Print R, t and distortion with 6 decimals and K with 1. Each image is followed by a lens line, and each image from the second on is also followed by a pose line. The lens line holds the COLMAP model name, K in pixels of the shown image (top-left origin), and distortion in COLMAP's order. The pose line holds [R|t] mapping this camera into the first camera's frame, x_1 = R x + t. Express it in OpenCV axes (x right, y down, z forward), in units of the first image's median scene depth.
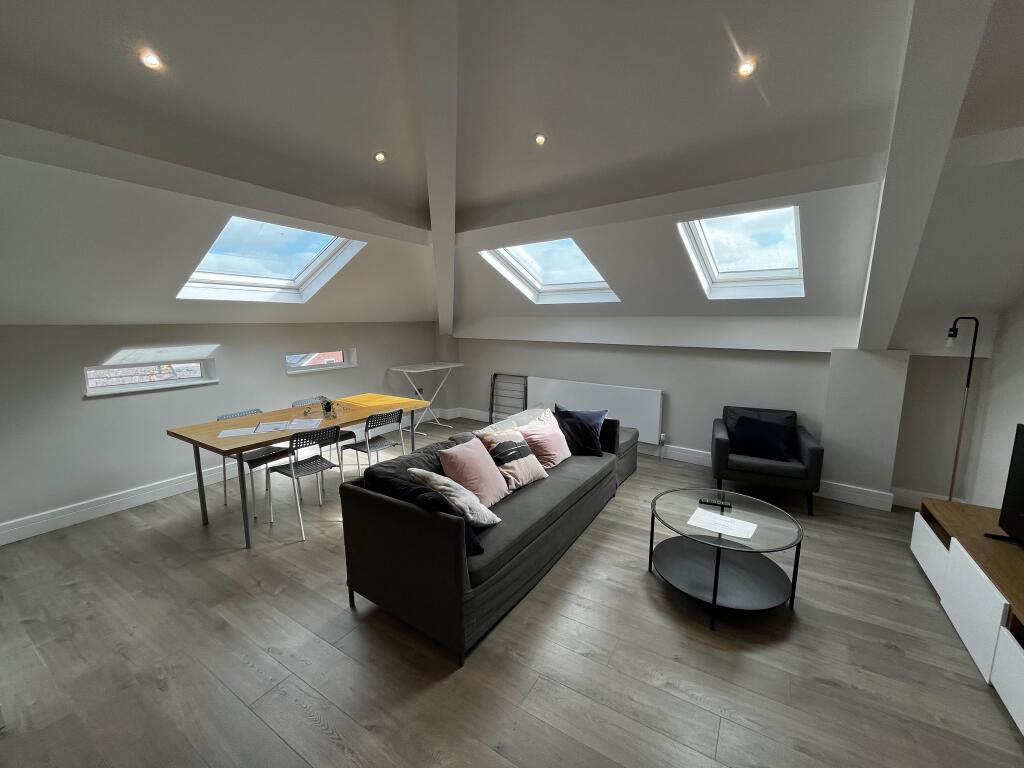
lens RADIAL K [[414.8, 0, 512.0], [0, 414.8, 384.0], [0, 0, 1]] dist [0.000255, 0.000206]
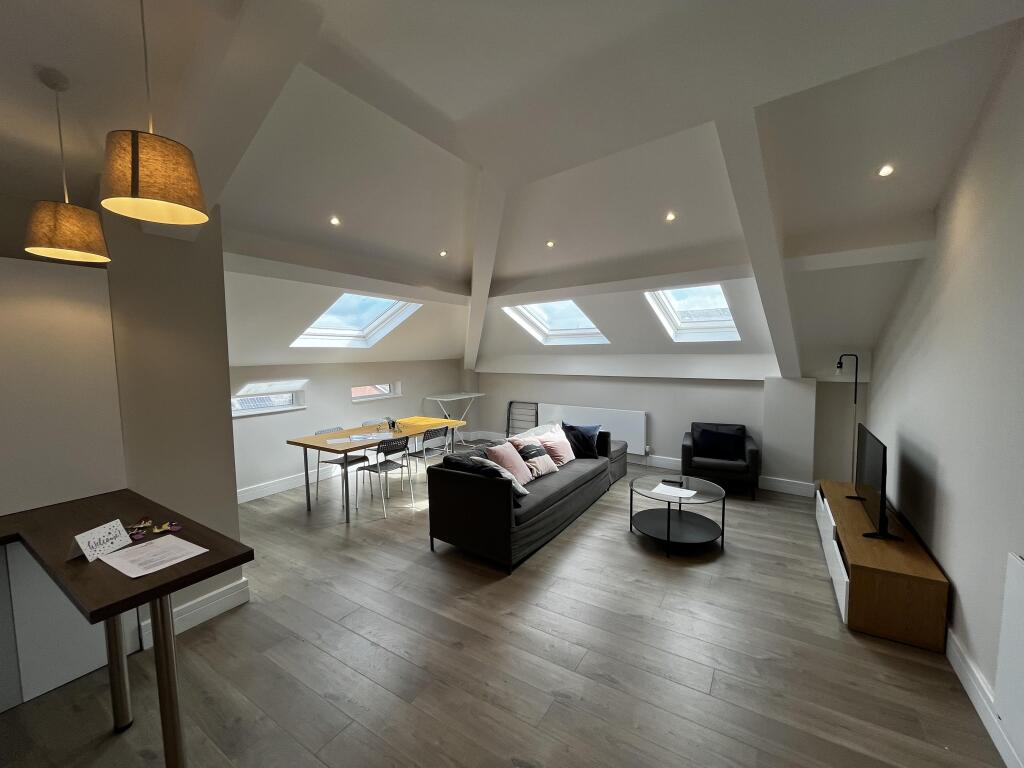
lens RADIAL K [[414.8, 0, 512.0], [0, 414.8, 384.0], [0, 0, 1]] dist [0.000255, 0.000206]
pose [[0.999924, -0.011222, -0.005161, -0.054721], [0.010772, 0.996727, -0.080126, 0.038294], [0.006043, 0.080065, 0.996771, -0.376928]]
